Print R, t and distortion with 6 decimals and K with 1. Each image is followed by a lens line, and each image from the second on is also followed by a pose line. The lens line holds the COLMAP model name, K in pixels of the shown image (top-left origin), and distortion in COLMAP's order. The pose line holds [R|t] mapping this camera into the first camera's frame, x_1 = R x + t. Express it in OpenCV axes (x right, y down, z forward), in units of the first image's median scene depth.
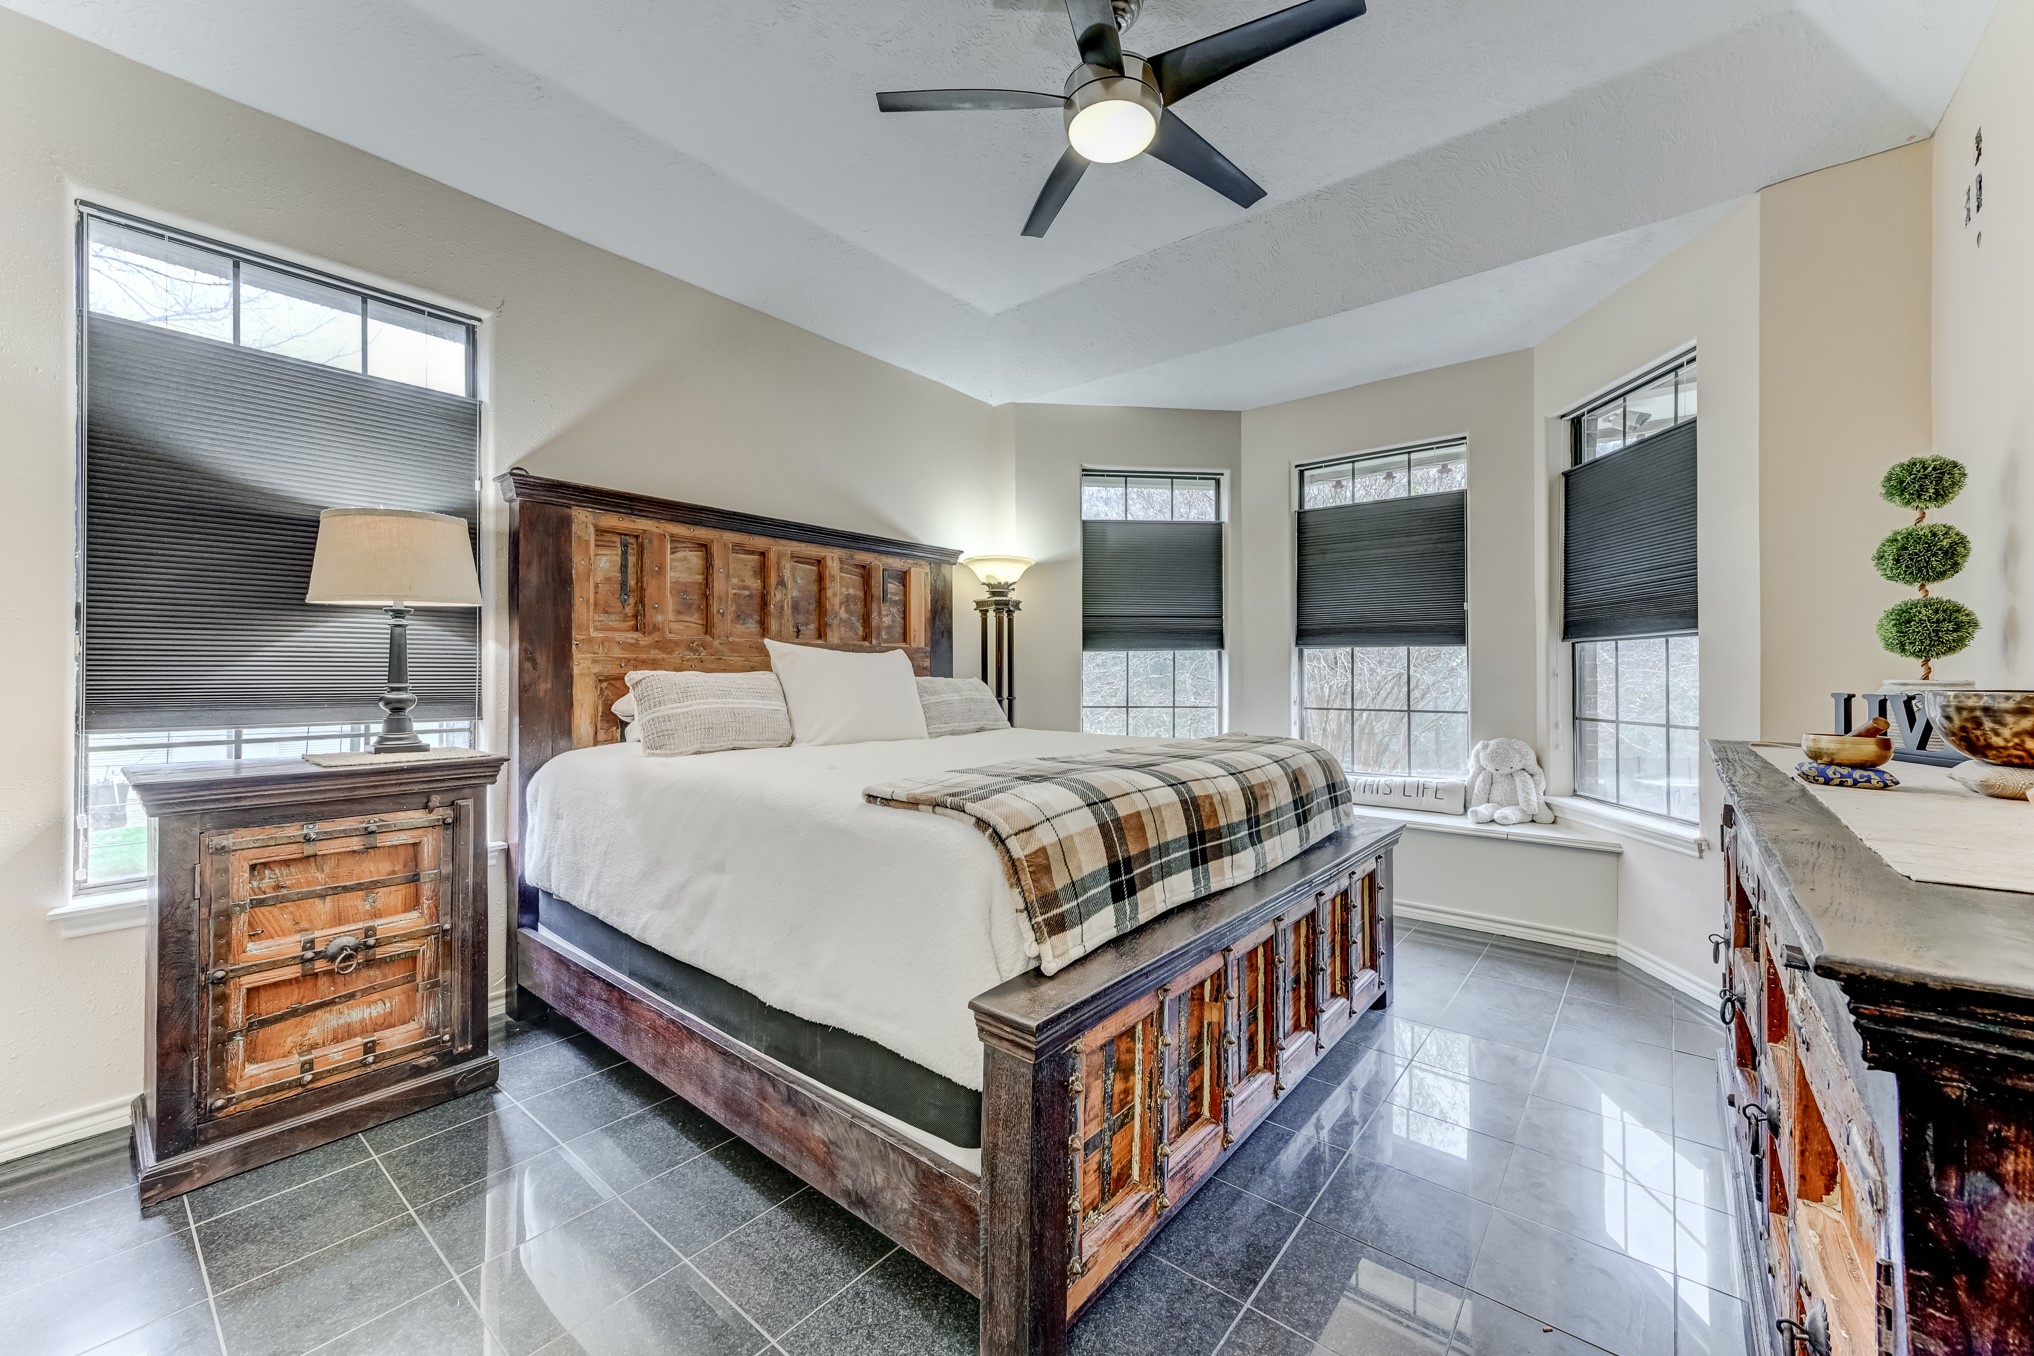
lens RADIAL K [[789.7, 0, 1020.7], [0, 789.7, 668.1], [0, 0, 1]] dist [0.000394, 0.000253]
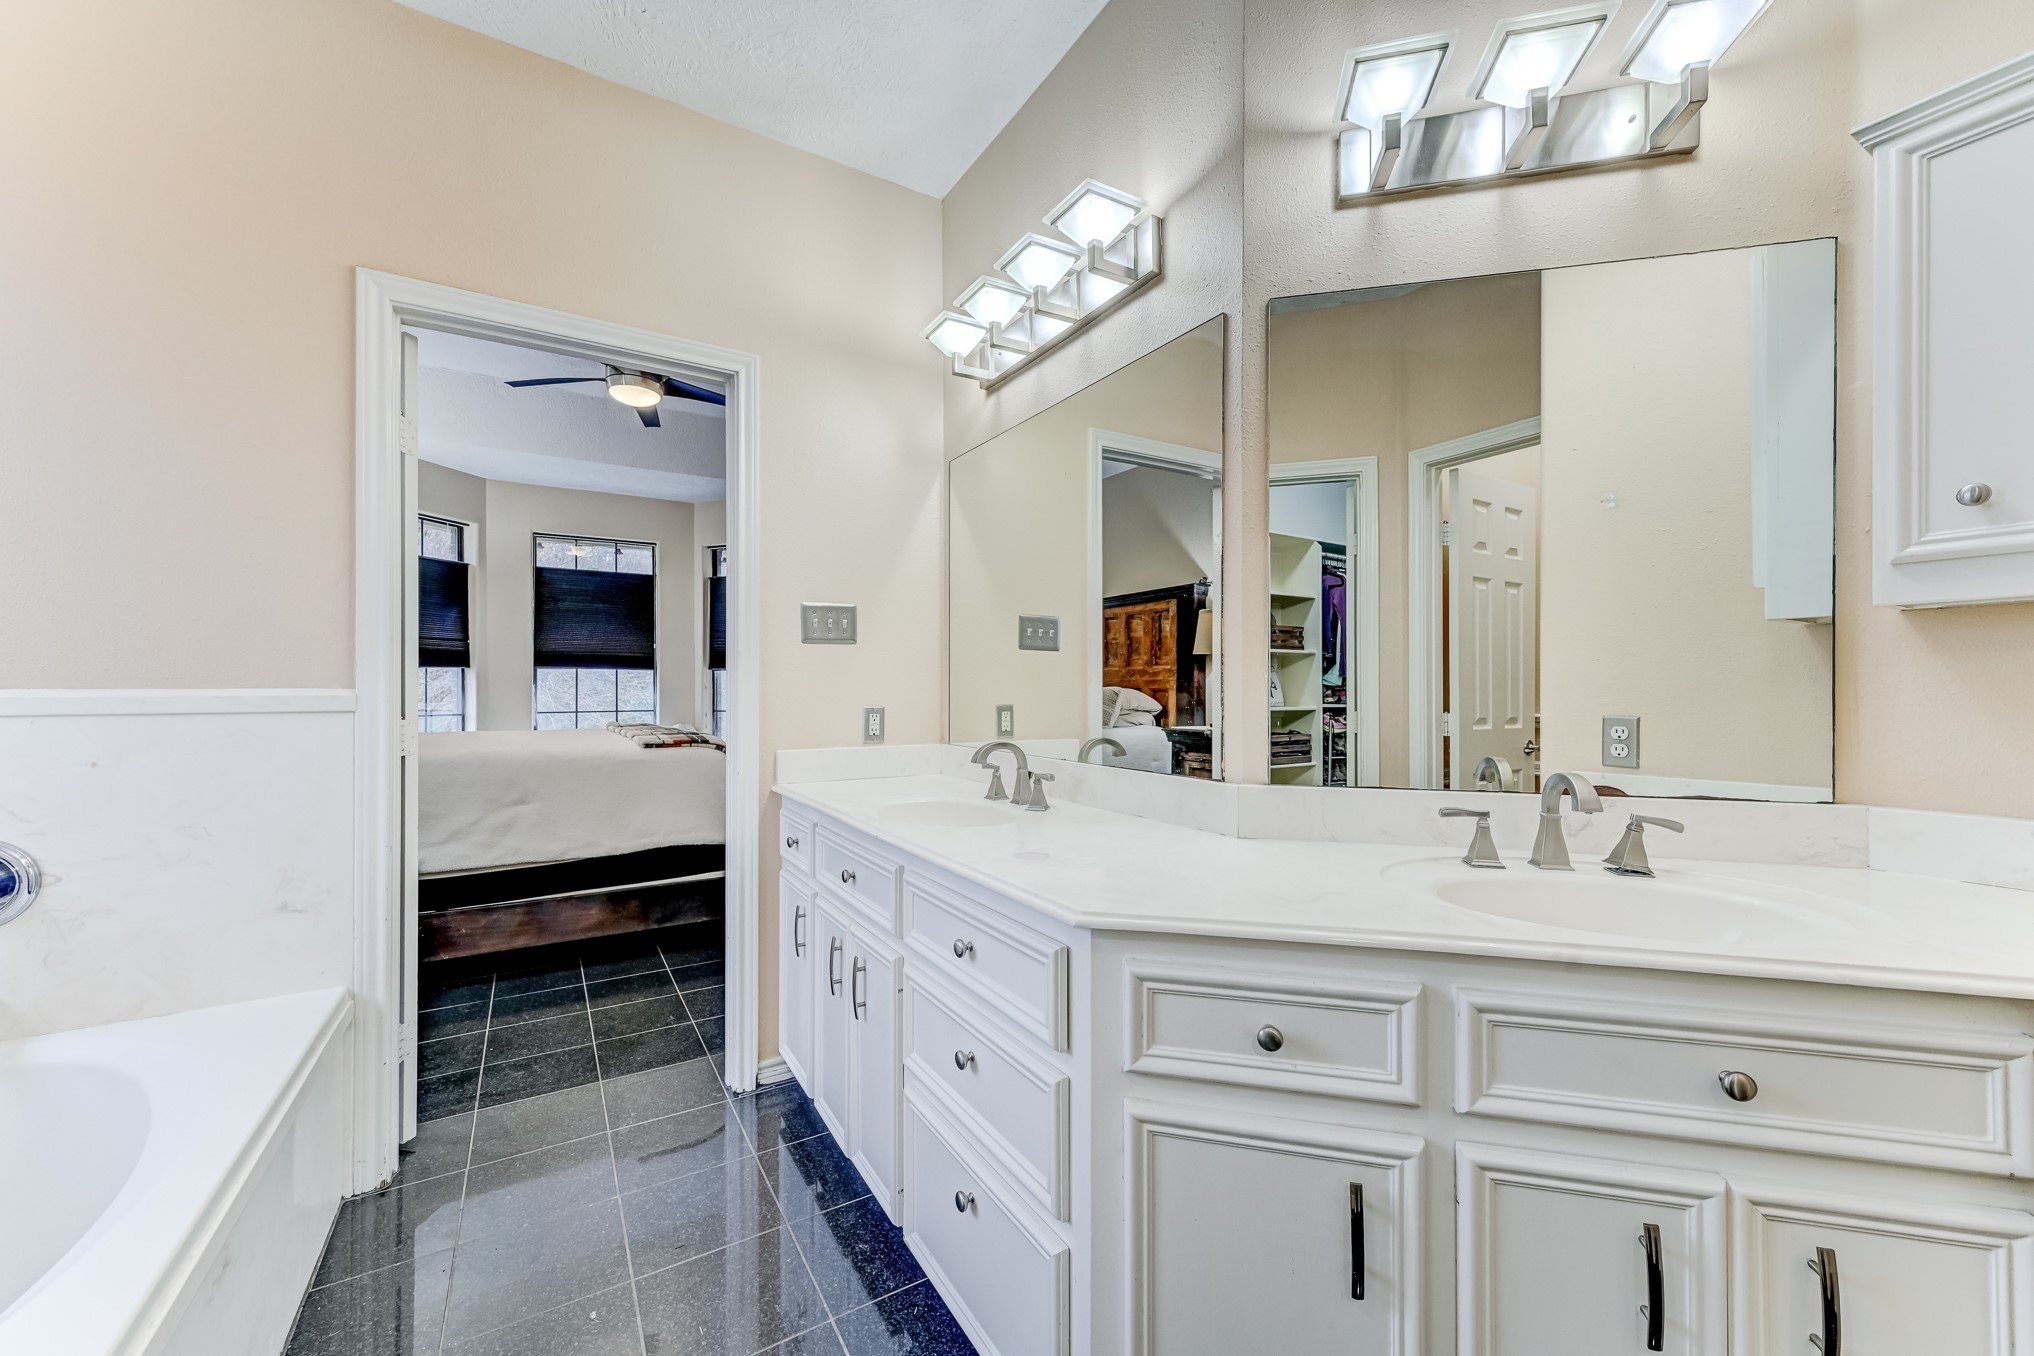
lens RADIAL K [[789.7, 0, 1021.7], [0, 789.7, 679.0], [0, 0, 1]] dist [0.000394, 0.000253]
pose [[0.323319, 0.007680, 0.946259, -0.713071], [-0.005825, 0.999964, -0.006126, -0.003477], [-0.946272, -0.003532, 0.323352, -0.248643]]
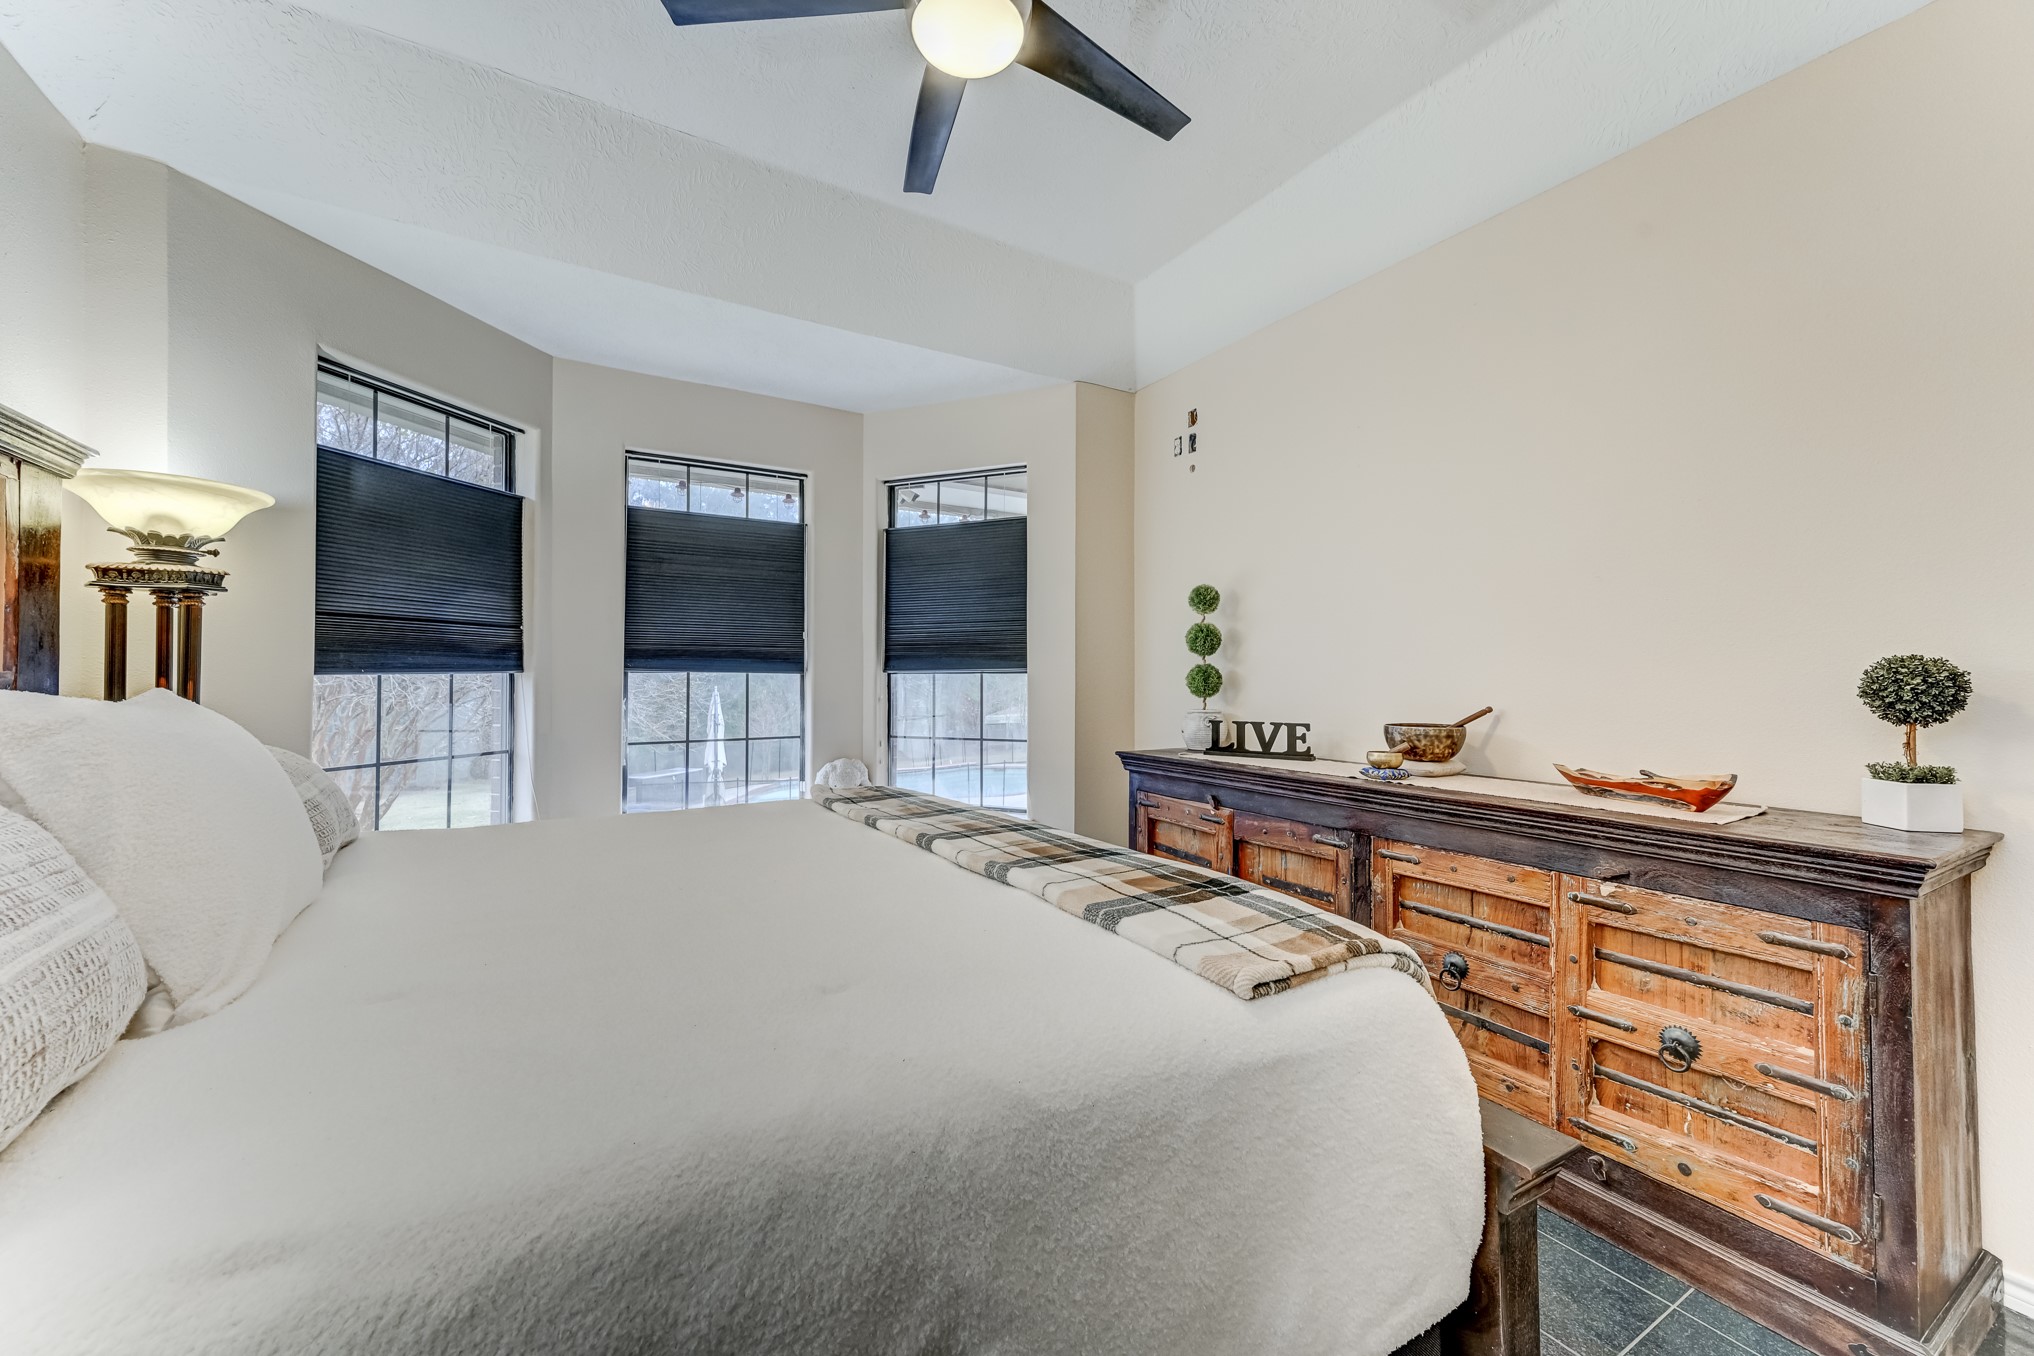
lens RADIAL K [[789.7, 0, 1010.4], [0, 789.7, 663.1], [0, 0, 1]] dist [0.000394, 0.000253]
pose [[0.341374, 0.015893, 0.939793, -0.310831], [-0.008057, 0.999870, -0.013982, -0.028222], [-0.939893, -0.002799, 0.341458, 0.365433]]
